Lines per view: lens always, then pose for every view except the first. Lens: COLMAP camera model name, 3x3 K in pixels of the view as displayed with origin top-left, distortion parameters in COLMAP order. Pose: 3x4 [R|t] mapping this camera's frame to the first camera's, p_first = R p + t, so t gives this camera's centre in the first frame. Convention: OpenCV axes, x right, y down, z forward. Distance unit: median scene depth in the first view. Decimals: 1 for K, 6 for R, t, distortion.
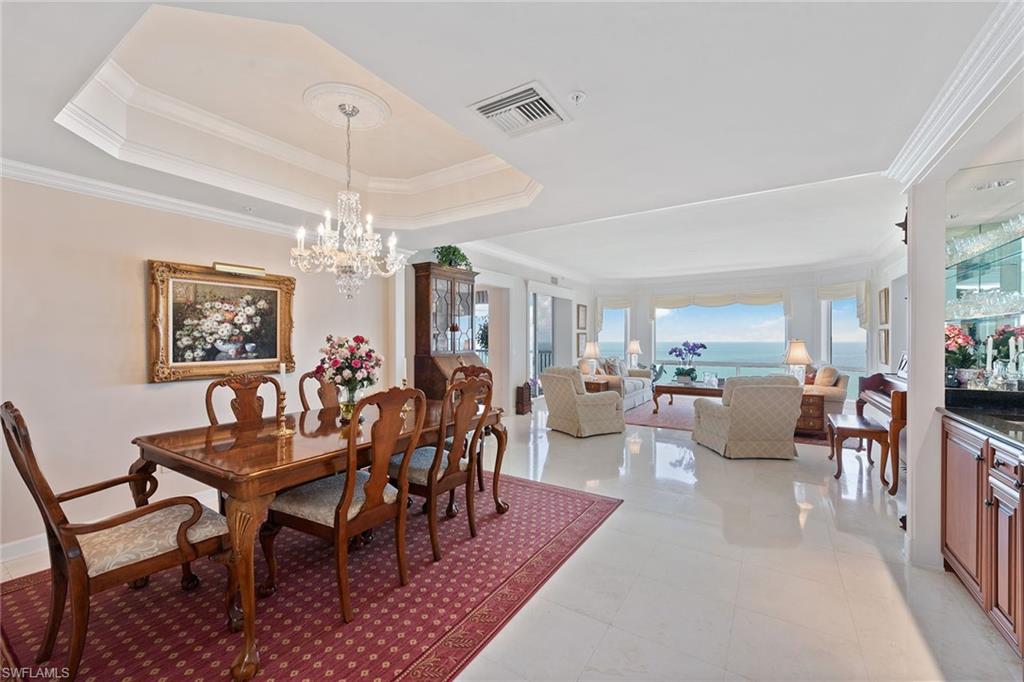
lens RADIAL K [[414.2, 0, 512.0], [0, 414.2, 341.0], [0, 0, 1]] dist [0.002688, 0.000105]
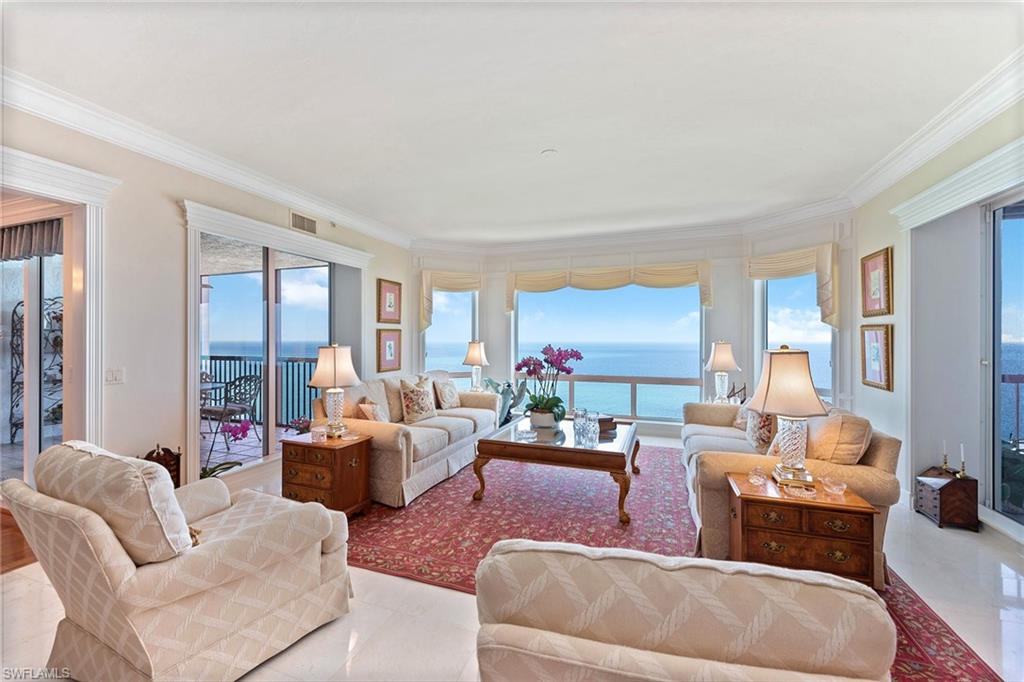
lens RADIAL K [[414.2, 0, 512.0], [0, 414.2, 341.0], [0, 0, 1]] dist [0.002688, 0.000105]
pose [[0.974262, 0.000717, 0.225419, 0.256951], [-0.001975, 0.999984, 0.005357, -0.007465], [-0.225411, -0.005664, 0.974247, 0.494195]]
